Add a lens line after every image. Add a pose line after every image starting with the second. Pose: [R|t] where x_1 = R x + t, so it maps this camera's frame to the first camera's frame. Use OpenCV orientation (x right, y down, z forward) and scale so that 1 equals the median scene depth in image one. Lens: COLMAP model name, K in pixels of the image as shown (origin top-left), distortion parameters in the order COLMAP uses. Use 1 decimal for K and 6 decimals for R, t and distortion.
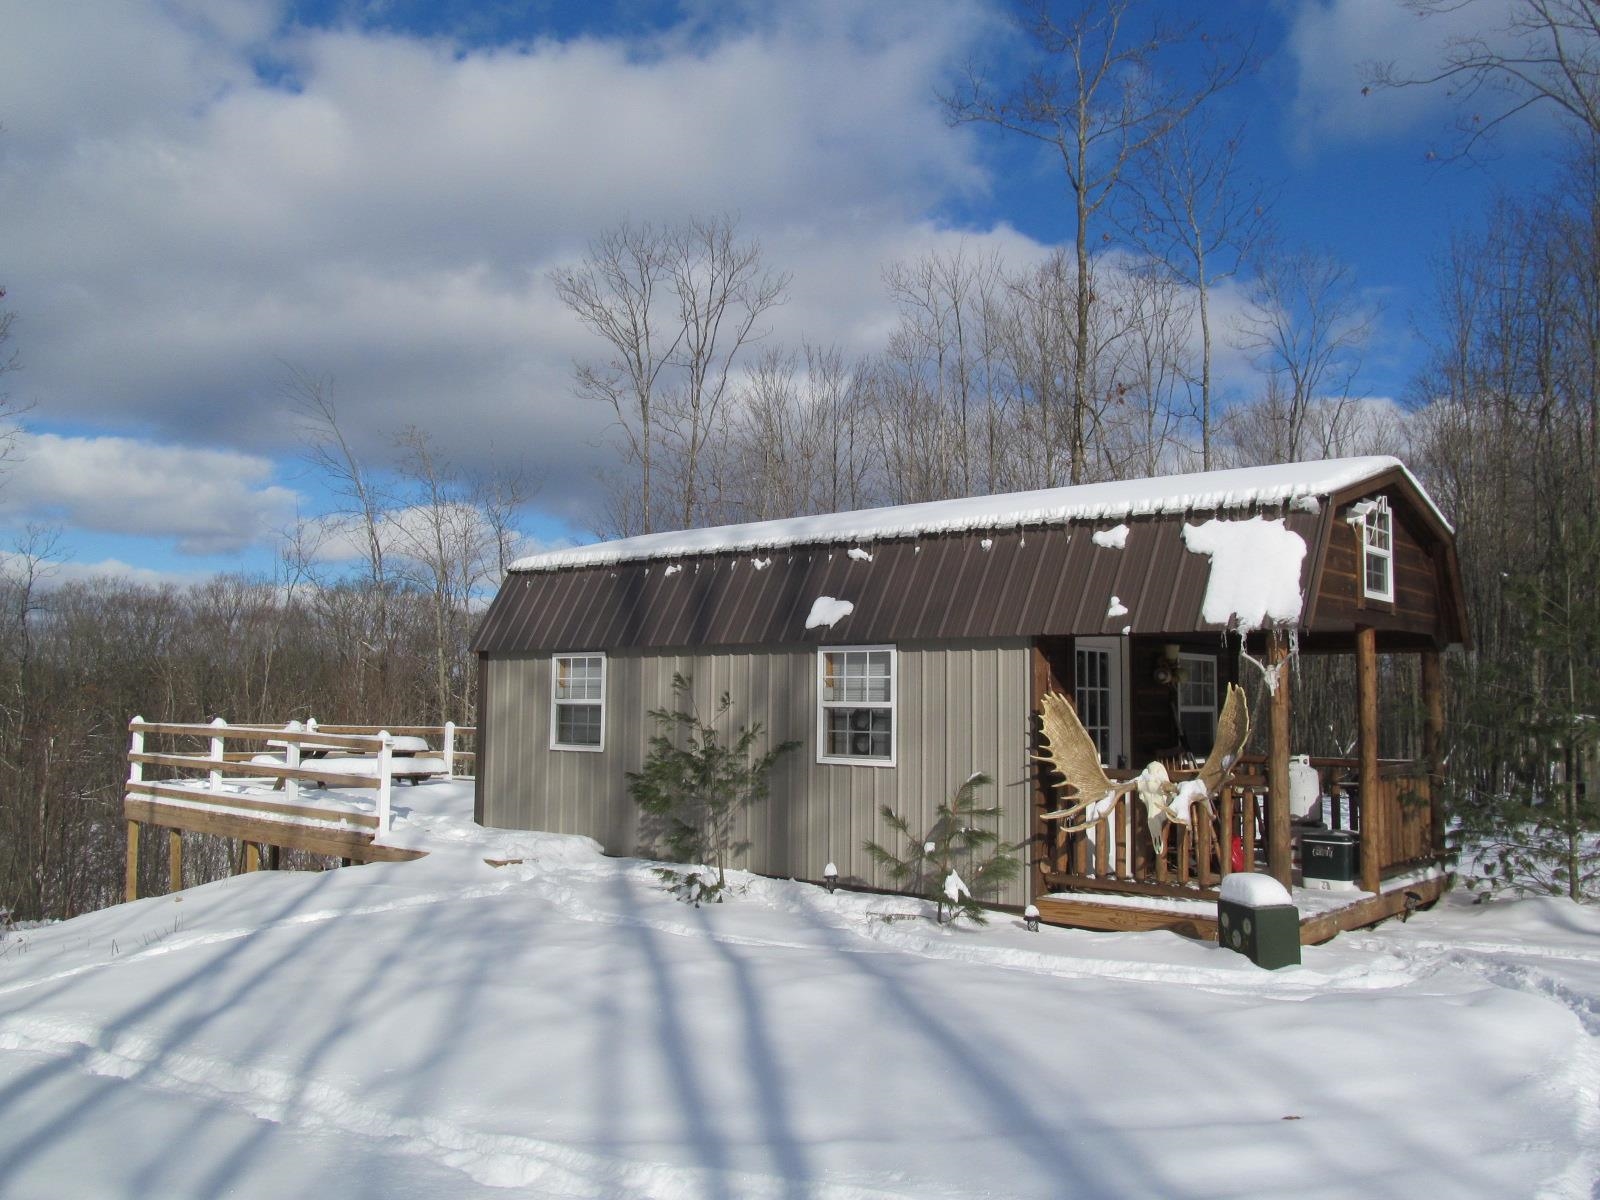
lens RADIAL K [[1319.3, 0, 800.0], [0, 1319.3, 600.0], [0, 0, 1]] dist [-0.050830, 0.003755]
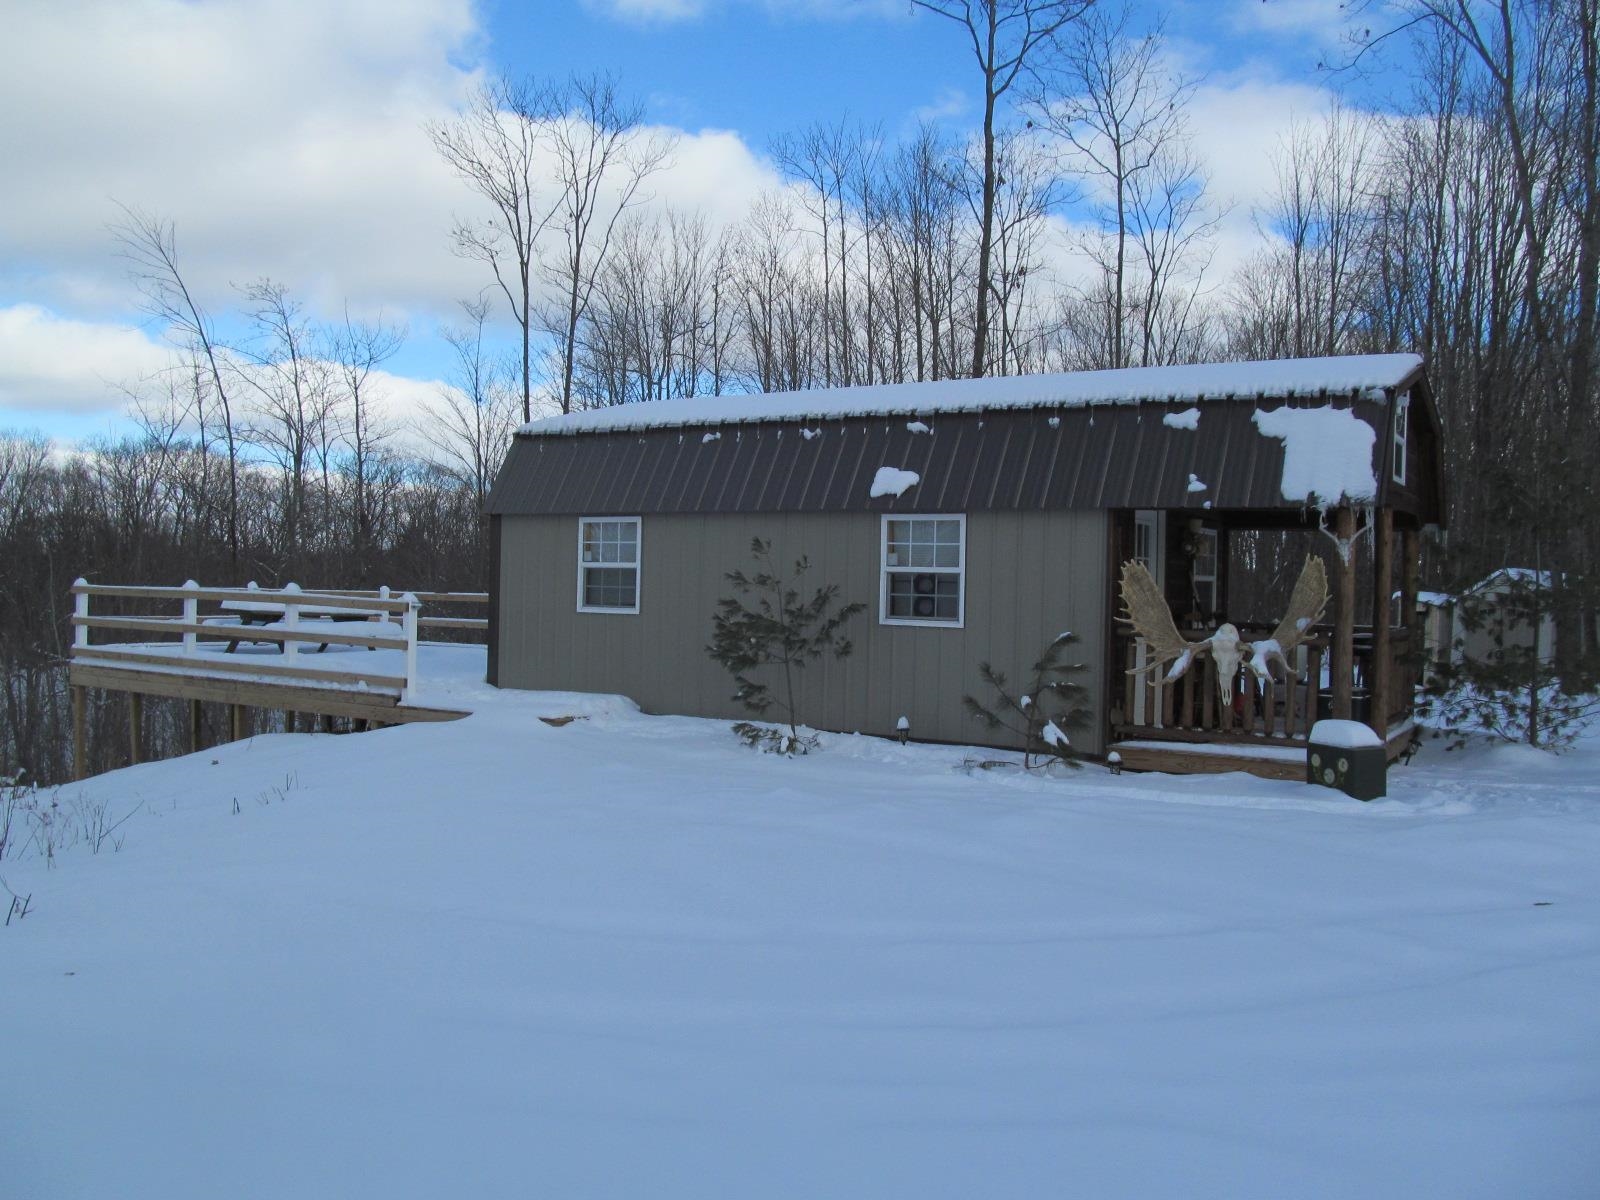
lens RADIAL K [[1309.8, 0, 800.0], [0, 1309.8, 600.0], [0, 0, 1]] dist [-0.059670, 0.006854]
pose [[0.988188, 0.008050, 0.153038, -0.218499], [-0.022813, 0.995220, 0.094957, 0.005676], [-0.151542, -0.097327, 0.983648, -0.024603]]
